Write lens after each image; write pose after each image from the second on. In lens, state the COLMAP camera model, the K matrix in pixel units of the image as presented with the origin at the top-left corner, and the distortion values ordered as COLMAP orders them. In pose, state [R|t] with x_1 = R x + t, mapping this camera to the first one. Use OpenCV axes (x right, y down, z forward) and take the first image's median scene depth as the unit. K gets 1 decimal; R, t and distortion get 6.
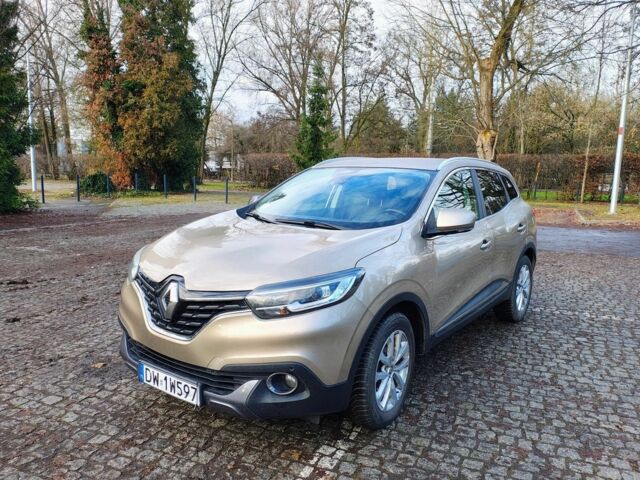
lens RADIAL K [[494.0, 0, 320.0], [0, 494.0, 240.0], [0, 0, 1]] dist [0.040224, -0.078537]
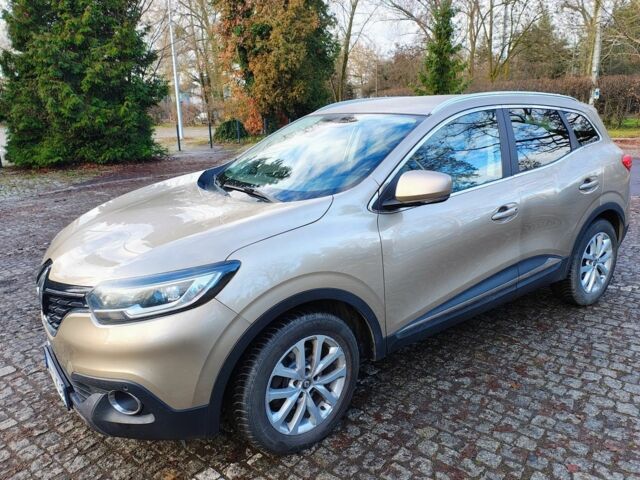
lens RADIAL K [[494.0, 0, 320.0], [0, 494.0, 240.0], [0, 0, 1]] dist [0.040224, -0.078537]
pose [[0.958153, 0.023137, -0.285320, 0.090388], [0.011847, 0.992669, 0.120280, -0.013849], [0.286011, -0.118627, 0.950855, 0.067682]]
